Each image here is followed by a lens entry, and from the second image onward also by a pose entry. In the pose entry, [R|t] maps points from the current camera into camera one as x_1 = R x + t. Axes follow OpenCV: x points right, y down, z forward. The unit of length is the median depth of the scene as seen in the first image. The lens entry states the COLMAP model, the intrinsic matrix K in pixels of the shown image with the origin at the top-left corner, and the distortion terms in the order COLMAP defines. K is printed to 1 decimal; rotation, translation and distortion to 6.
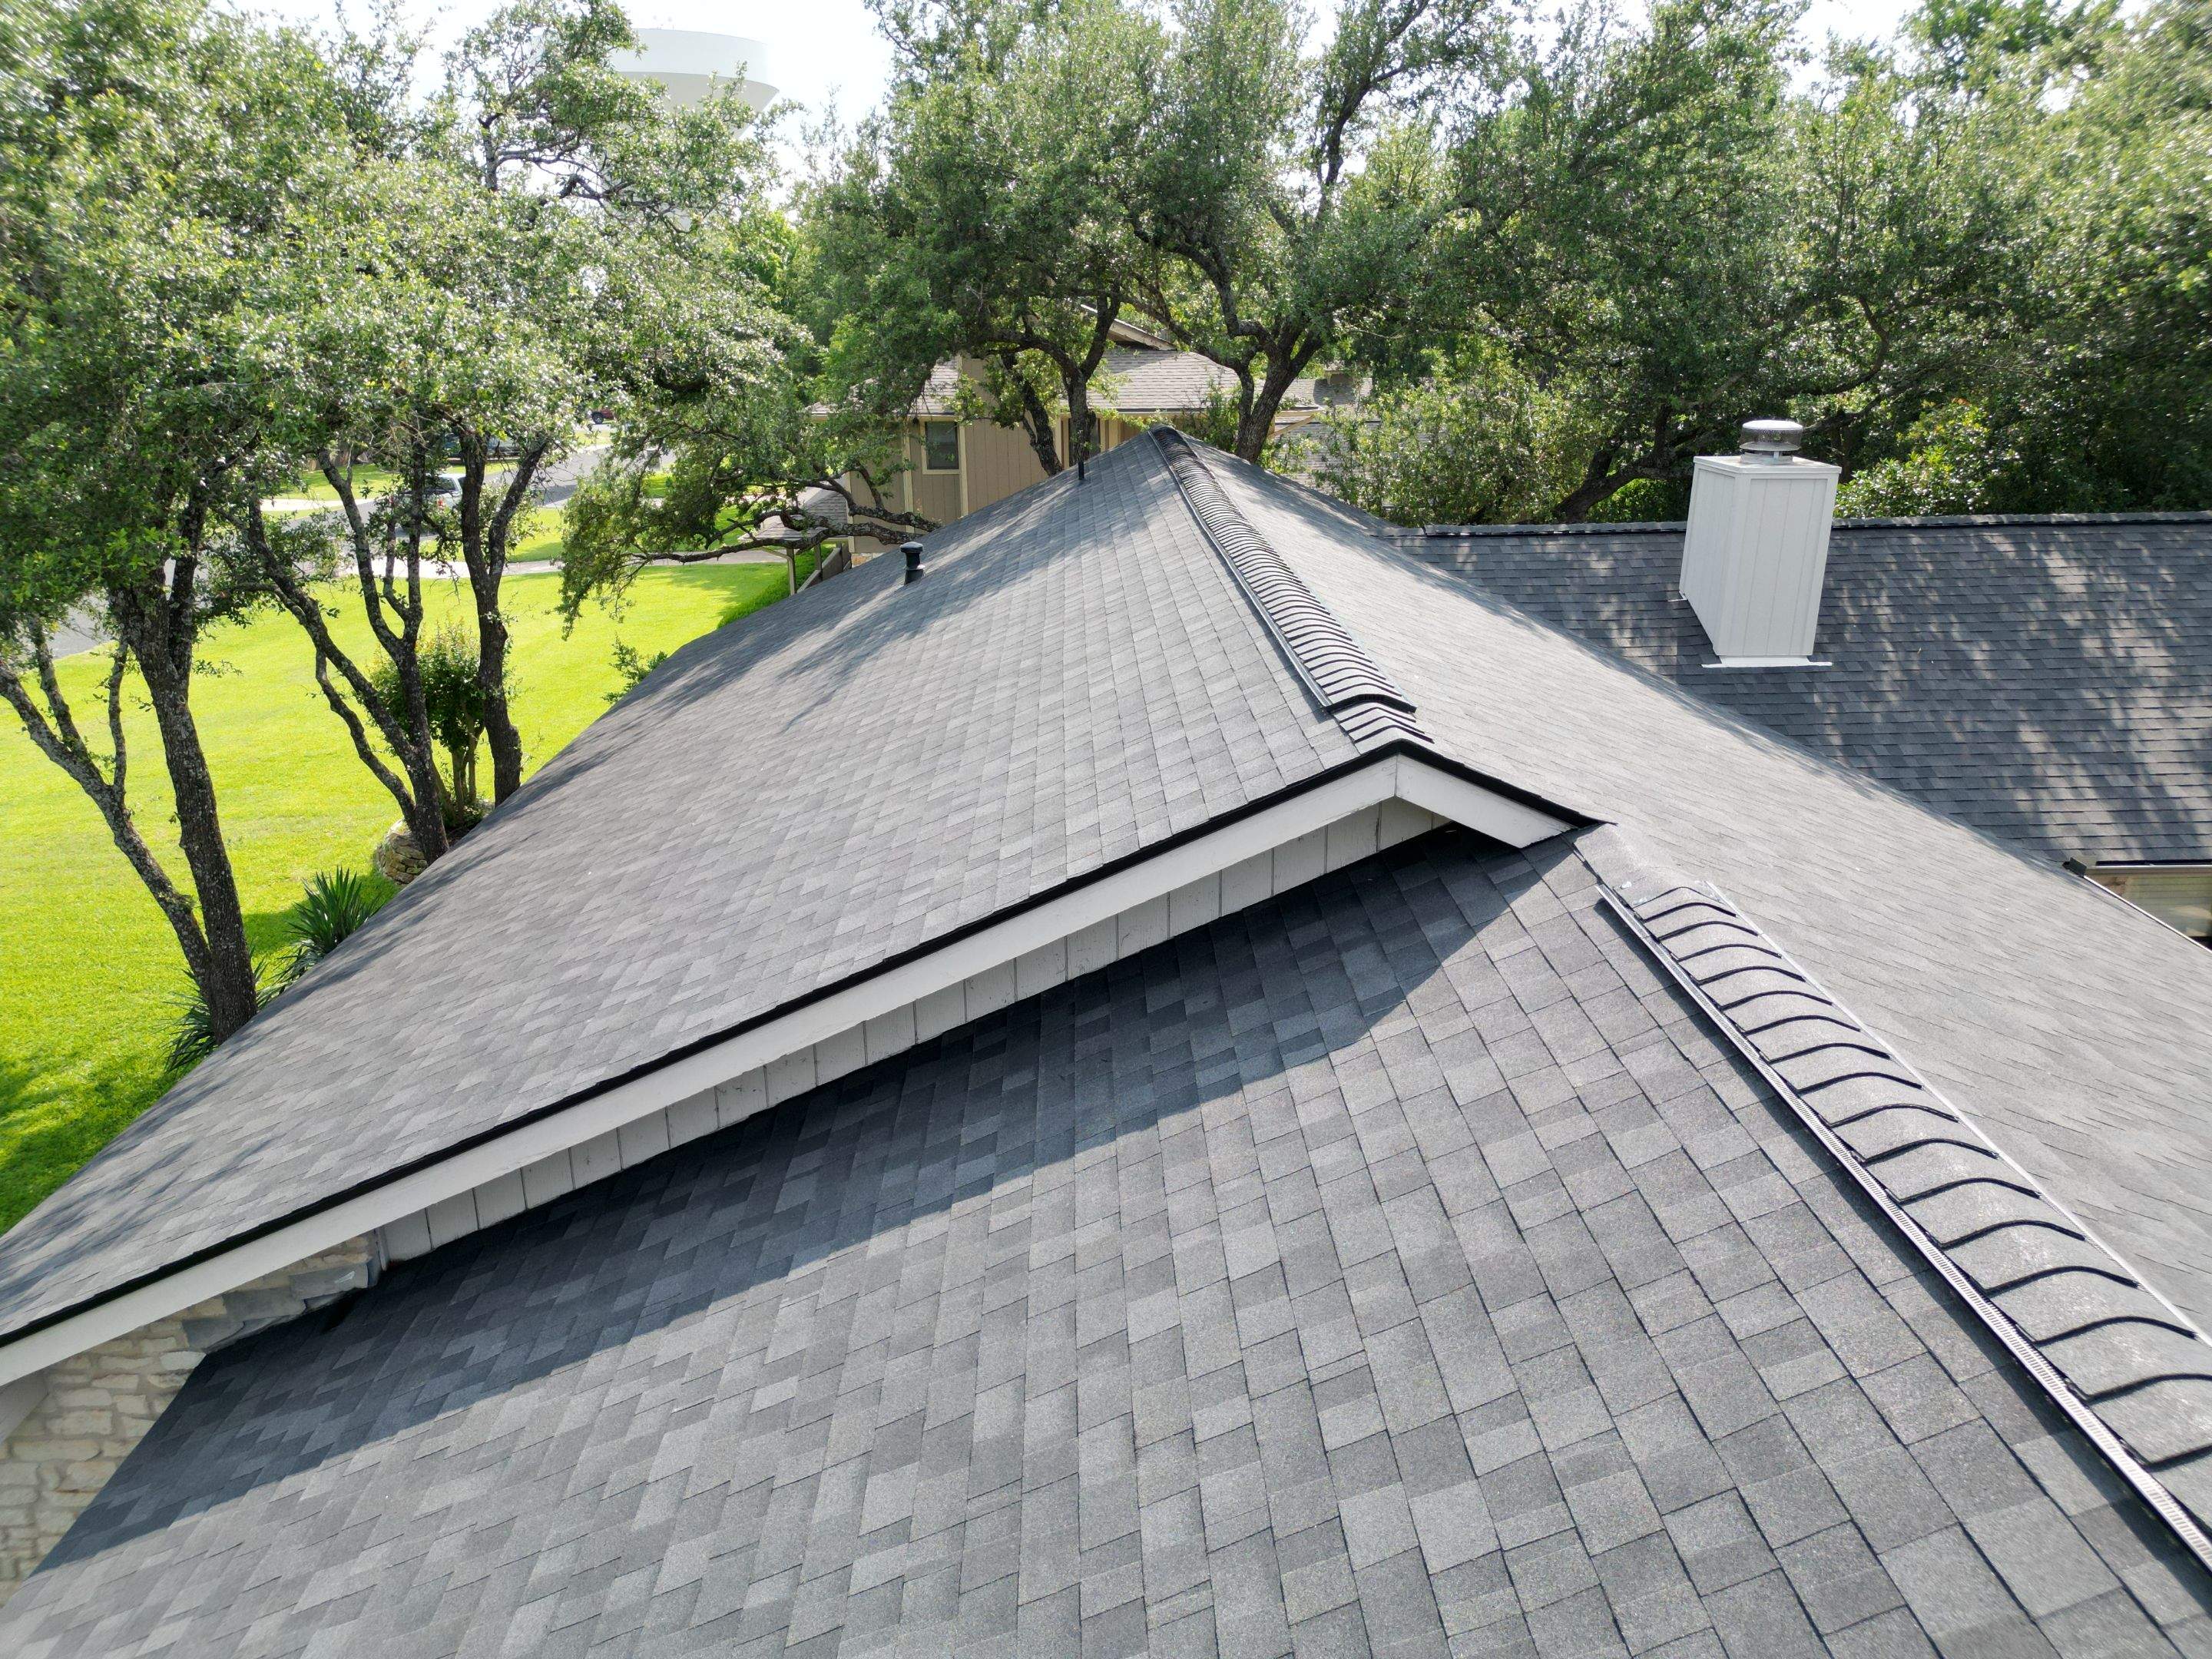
lens RADIAL K [[1553.3, 0, 1100.1], [0, 1553.3, 831.0], [0, 0, 1]] dist [0.058992, -0.050653]
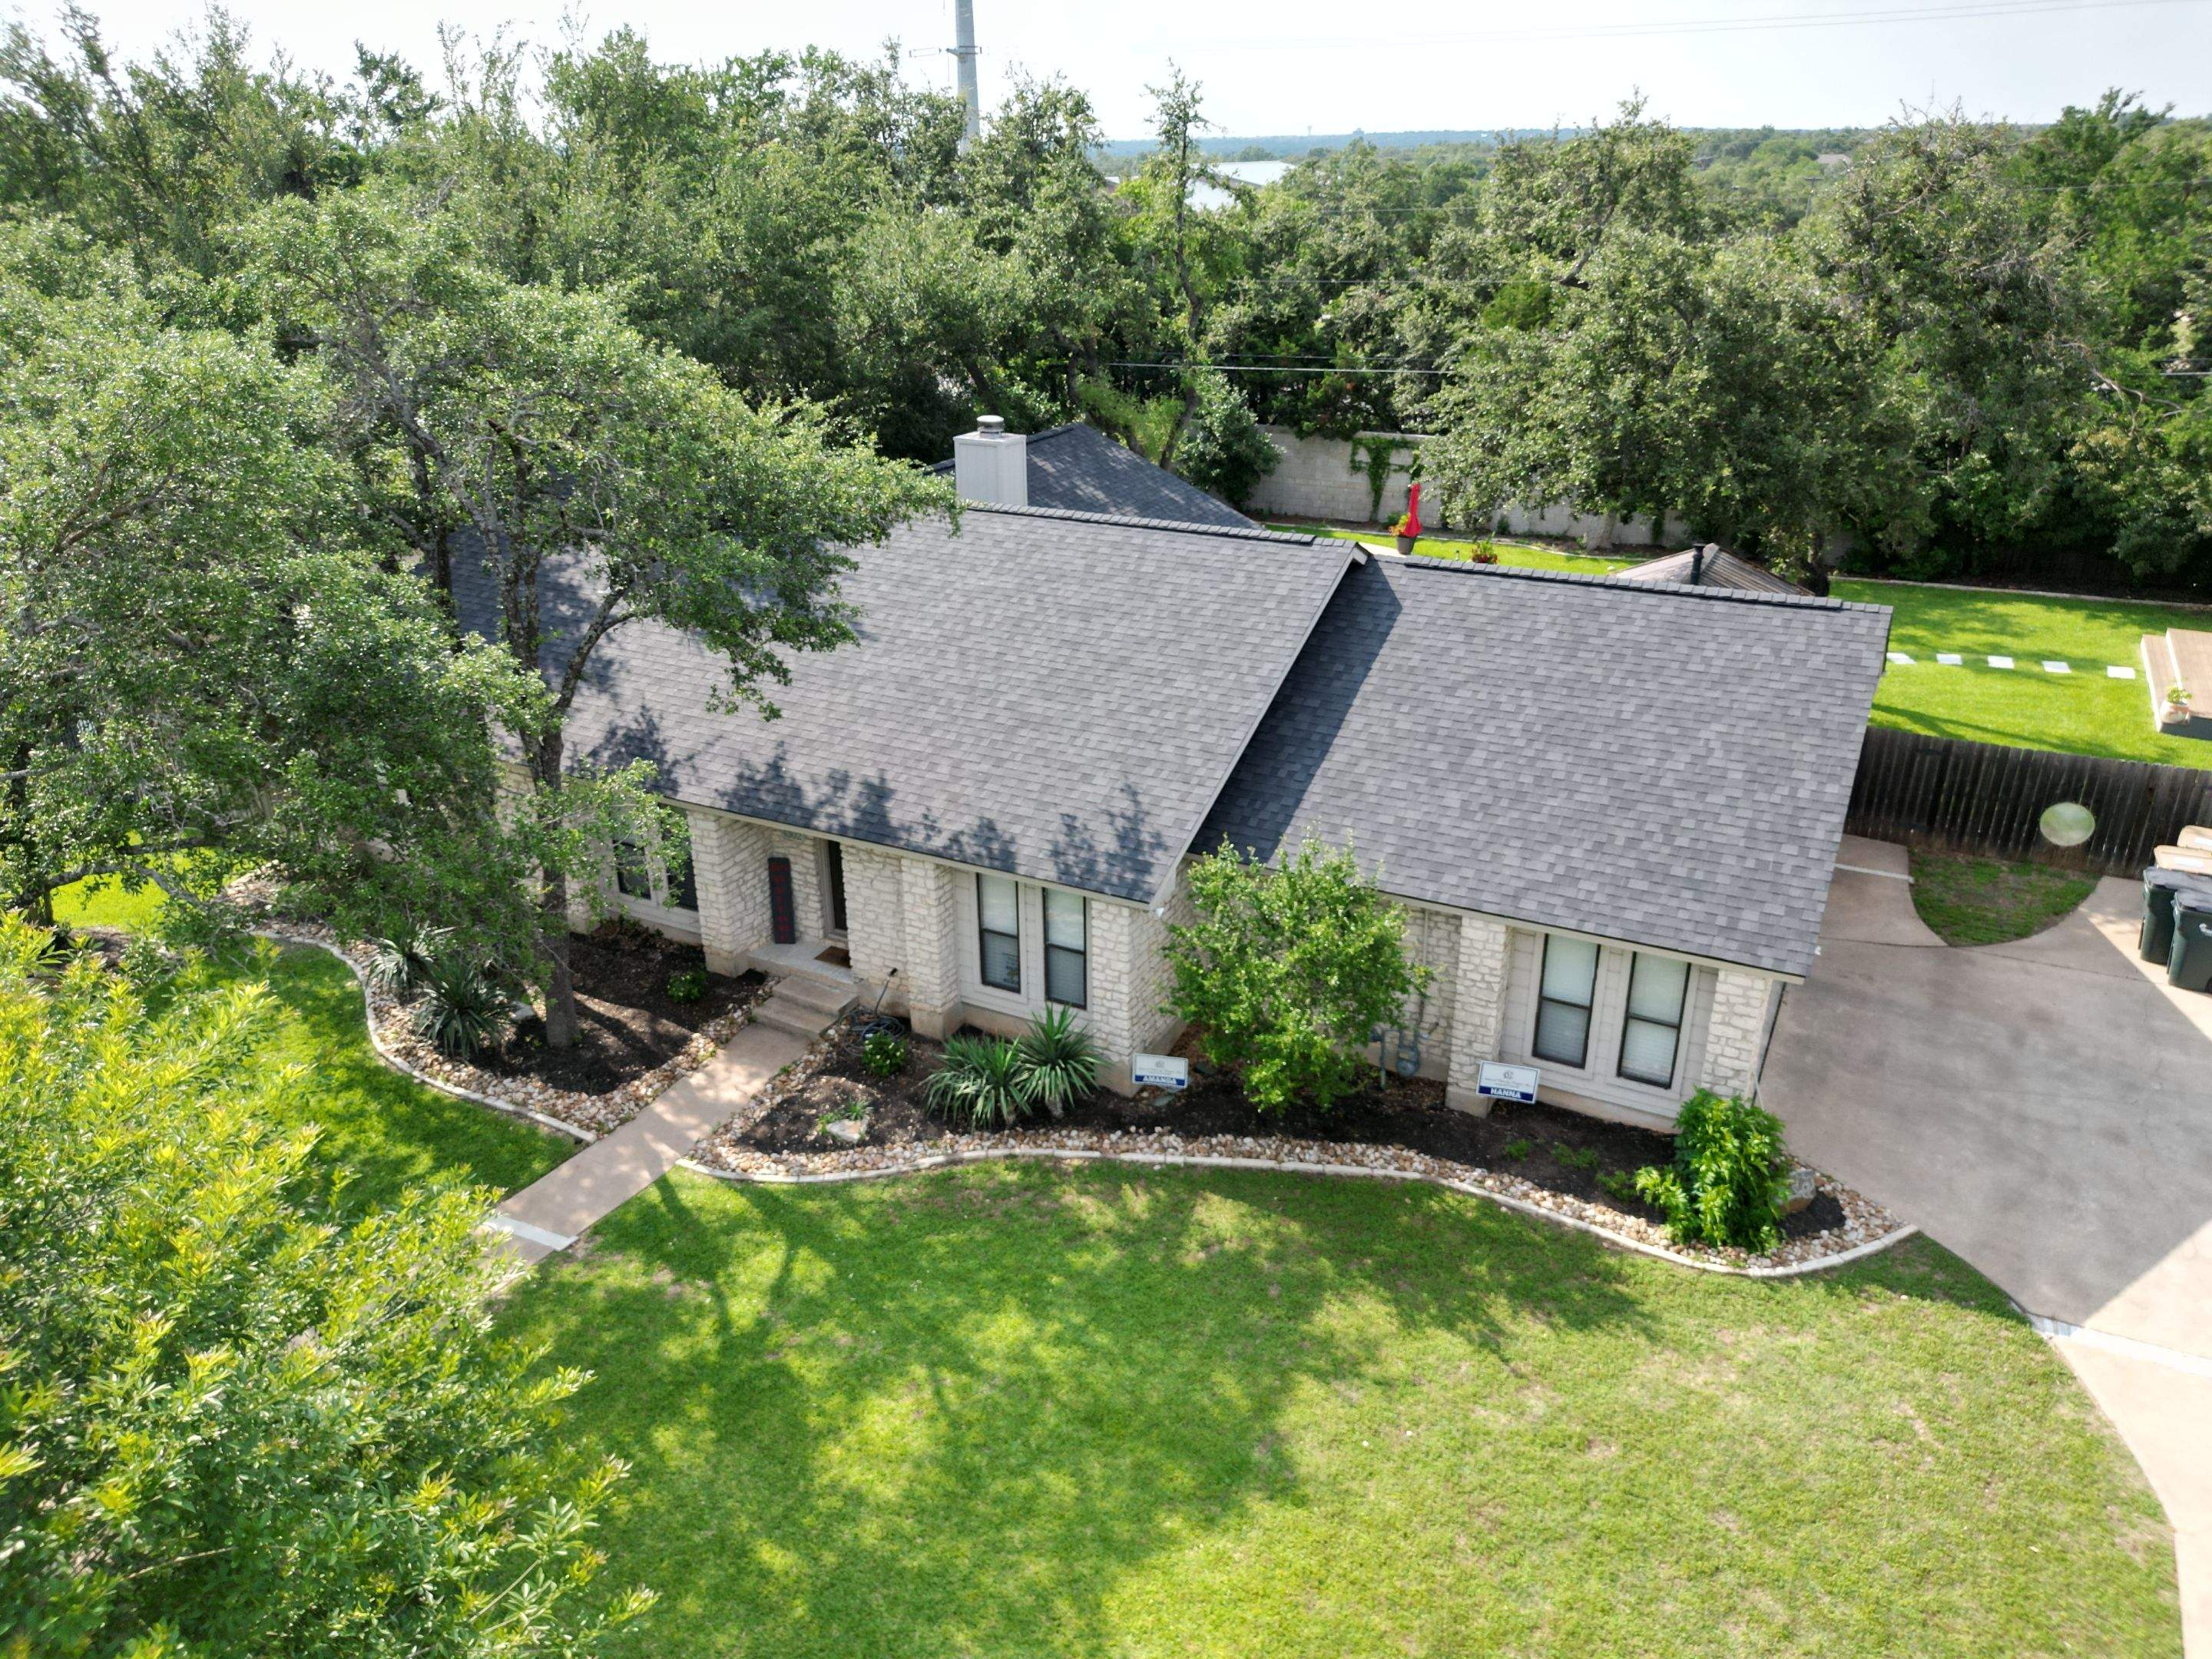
lens RADIAL K [[1553.3, 0, 1104.4], [0, 1553.3, 828.0], [0, 0, 1]] dist [0.058992, -0.050653]
pose [[0.483612, -0.340391, 0.806383, -1.477607], [0.281571, 0.932813, 0.224893, -0.187811], [-0.828756, 0.118293, 0.546964, -0.219237]]
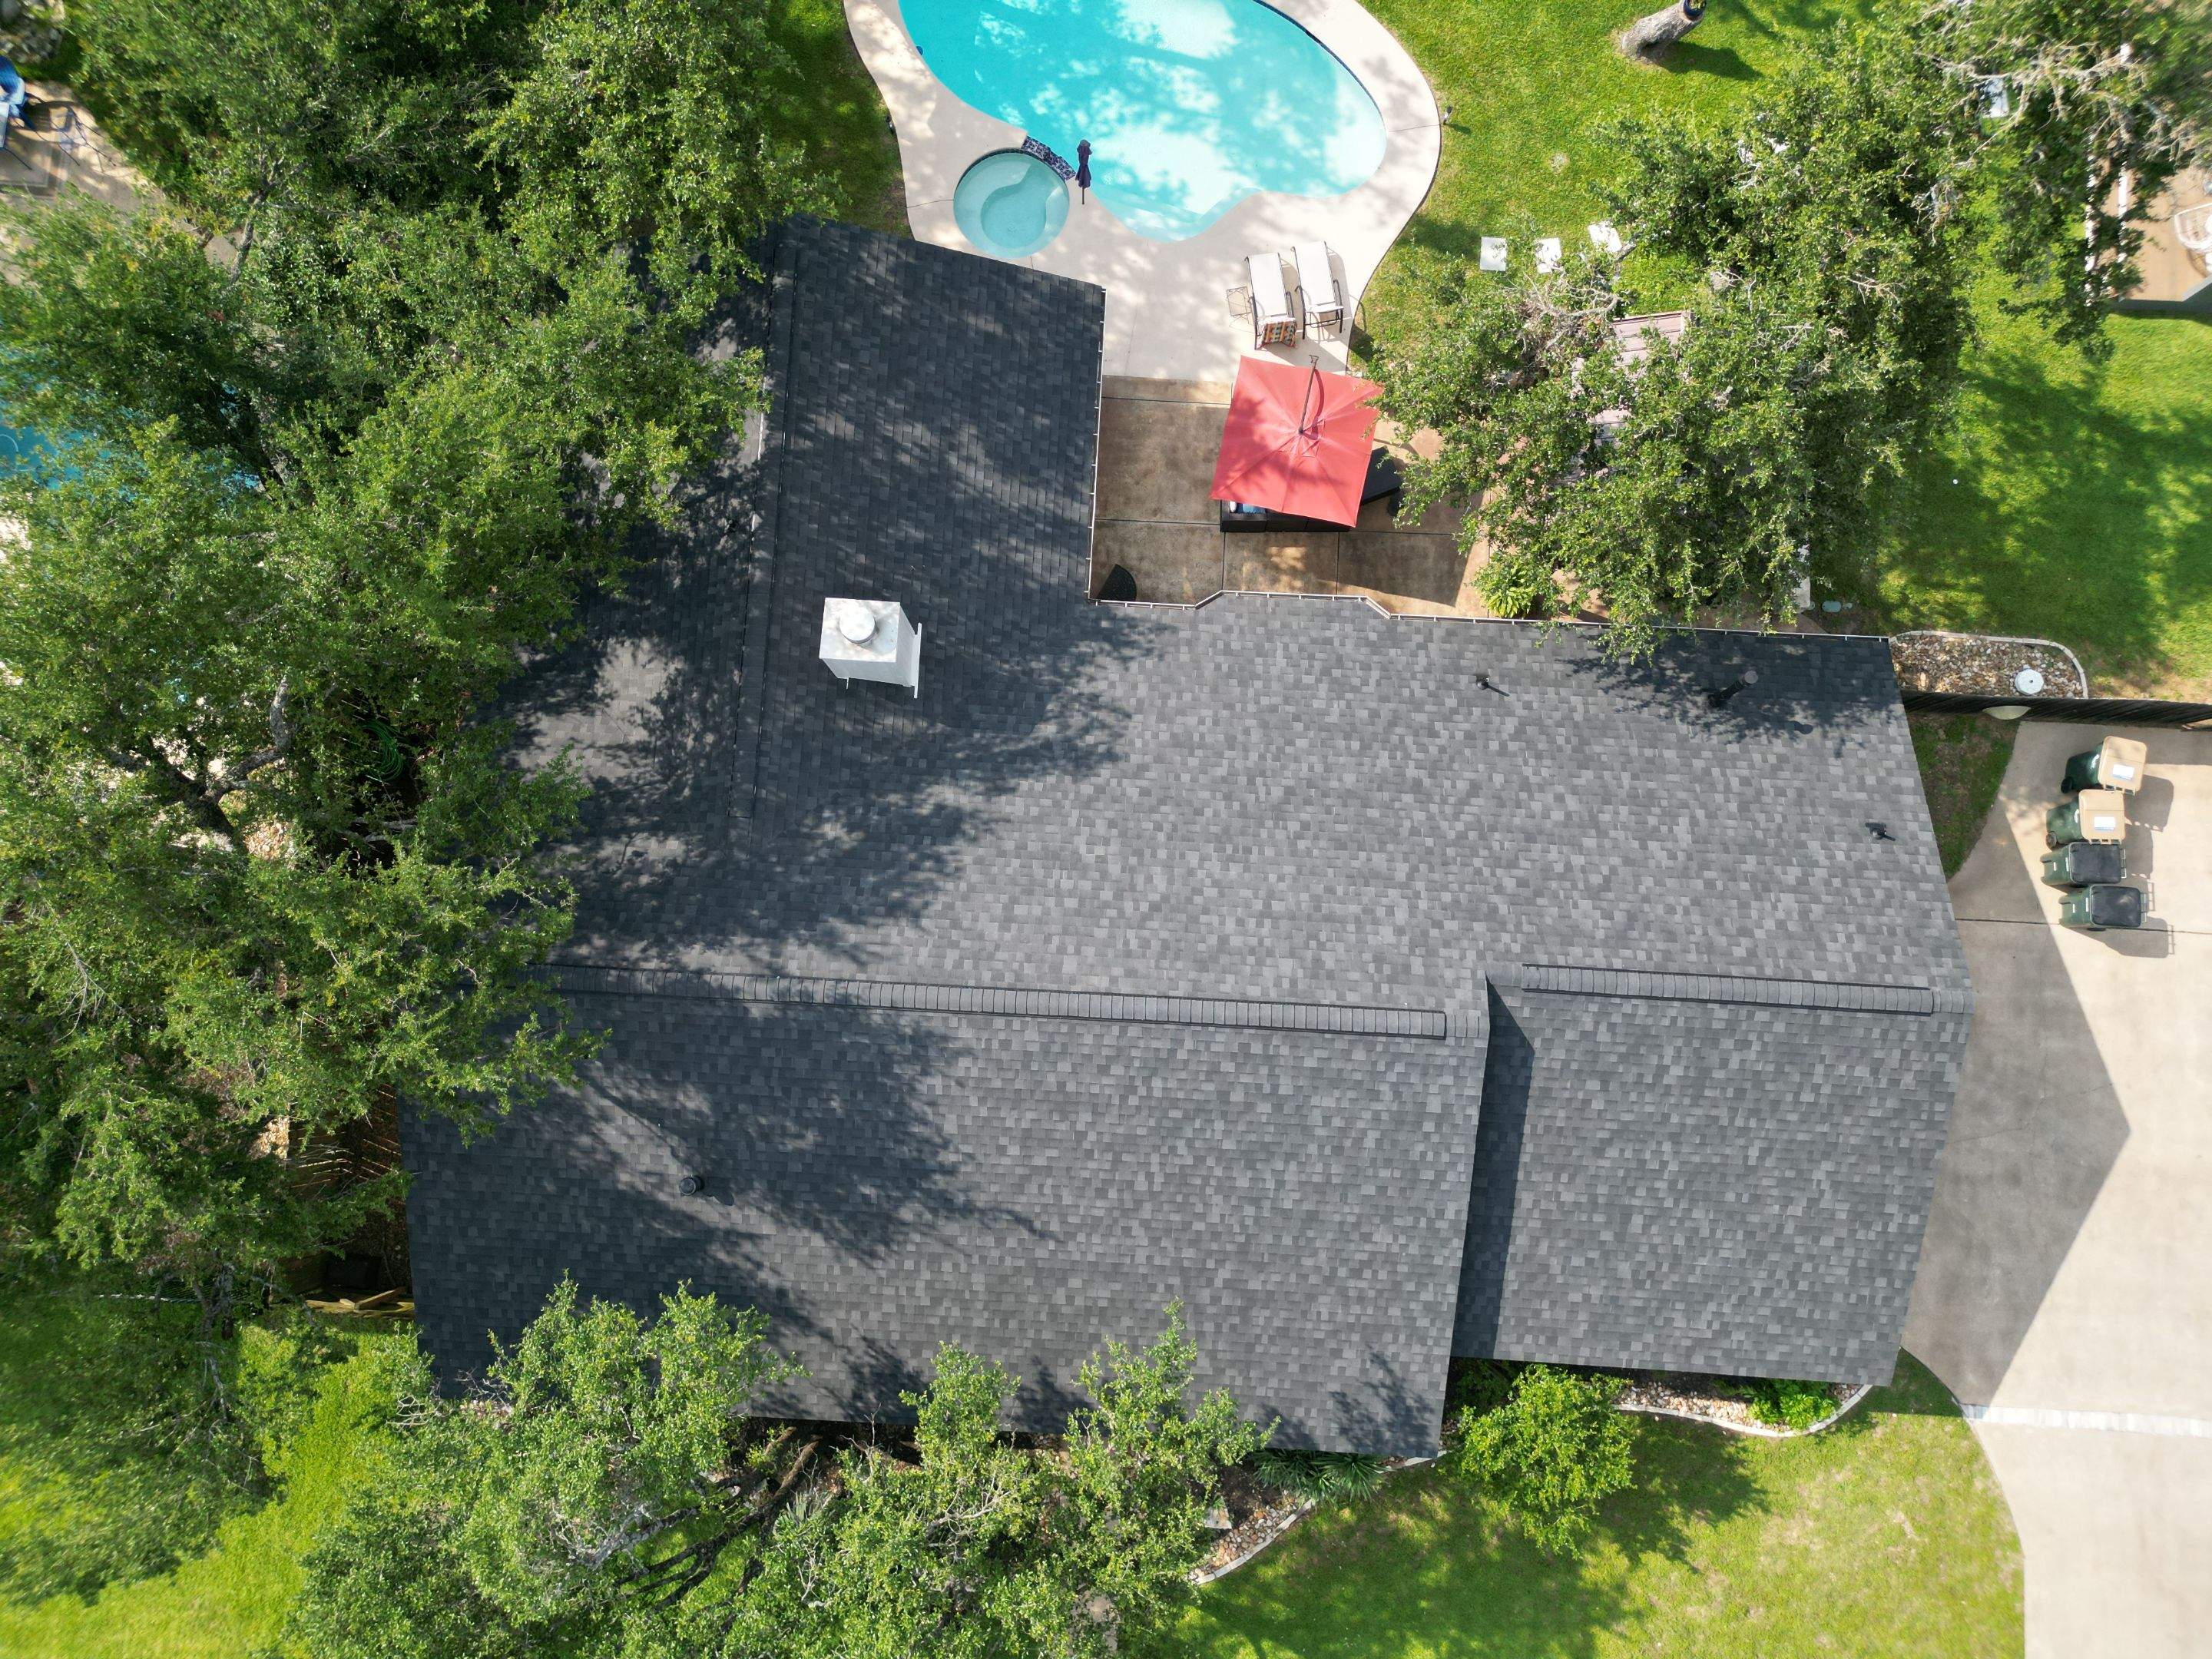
lens RADIAL K [[1553.3, 0, 1100.7], [0, 1553.3, 825.8], [0, 0, 1]] dist [0.058992, -0.050653]
pose [[0.075598, -0.989108, 0.126296, 0.055072], [0.331506, 0.144385, 0.932339, -1.719585], [-0.940419, -0.028615, 0.338811, 0.260277]]
